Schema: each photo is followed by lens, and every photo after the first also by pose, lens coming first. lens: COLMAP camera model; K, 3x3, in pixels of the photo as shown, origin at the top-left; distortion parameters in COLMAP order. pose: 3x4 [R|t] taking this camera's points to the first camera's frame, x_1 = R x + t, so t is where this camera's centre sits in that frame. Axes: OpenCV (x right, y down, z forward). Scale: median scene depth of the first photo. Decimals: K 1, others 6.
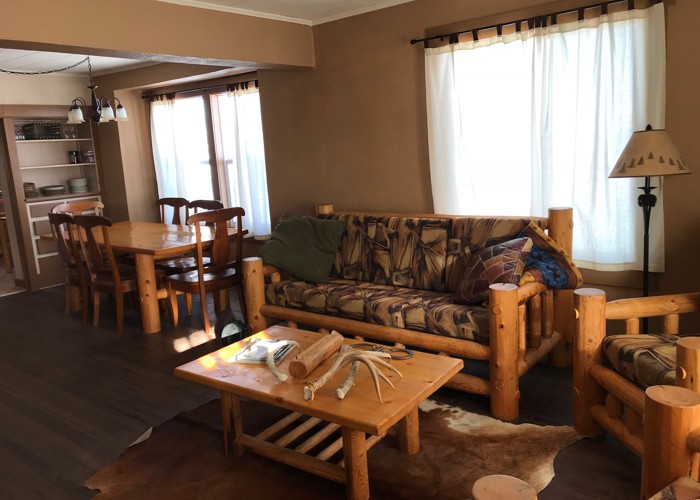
lens RADIAL K [[581.0, 0, 346.7], [0, 581.0, 249.7], [0, 0, 1]] dist [0.012714, 0.010206]
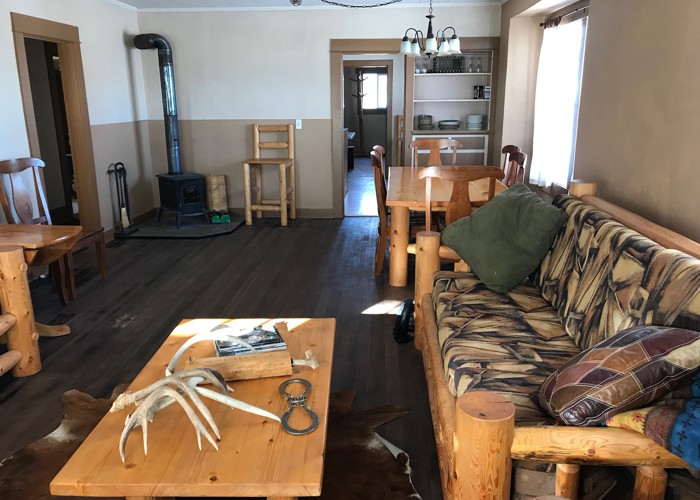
lens RADIAL K [[581.0, 0, 349.3], [0, 581.0, 248.8], [0, 0, 1]] dist [0.012714, 0.010206]
pose [[0.547055, 0.259188, -0.795960, 0.362284], [-0.171728, 0.965383, 0.196330, -0.088857], [0.819292, 0.029285, 0.572628, 0.409157]]
